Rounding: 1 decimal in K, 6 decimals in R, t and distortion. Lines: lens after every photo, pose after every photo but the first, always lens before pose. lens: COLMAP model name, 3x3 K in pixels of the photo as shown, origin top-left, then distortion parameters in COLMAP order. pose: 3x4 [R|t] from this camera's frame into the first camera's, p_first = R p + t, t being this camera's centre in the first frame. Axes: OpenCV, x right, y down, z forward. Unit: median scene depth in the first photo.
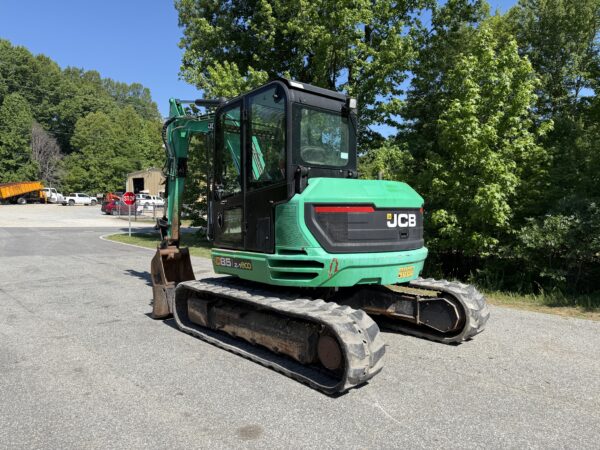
lens RADIAL K [[425.4, 0, 300.0], [0, 425.4, 225.0], [0, 0, 1]] dist [0.007869, -0.001613]
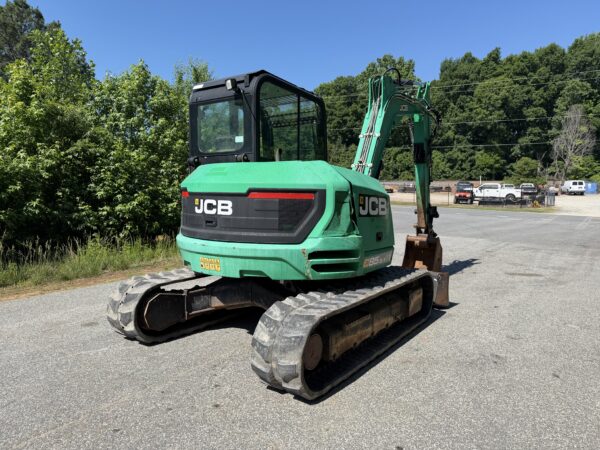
lens RADIAL K [[425.4, 0, 300.0], [0, 425.4, 225.0], [0, 0, 1]] dist [0.007869, -0.001613]
pose [[0.214298, 0.075108, -0.973876, 1.159774], [-0.047536, 0.996660, 0.066405, -0.041030], [0.975611, 0.032063, 0.217152, 0.986277]]
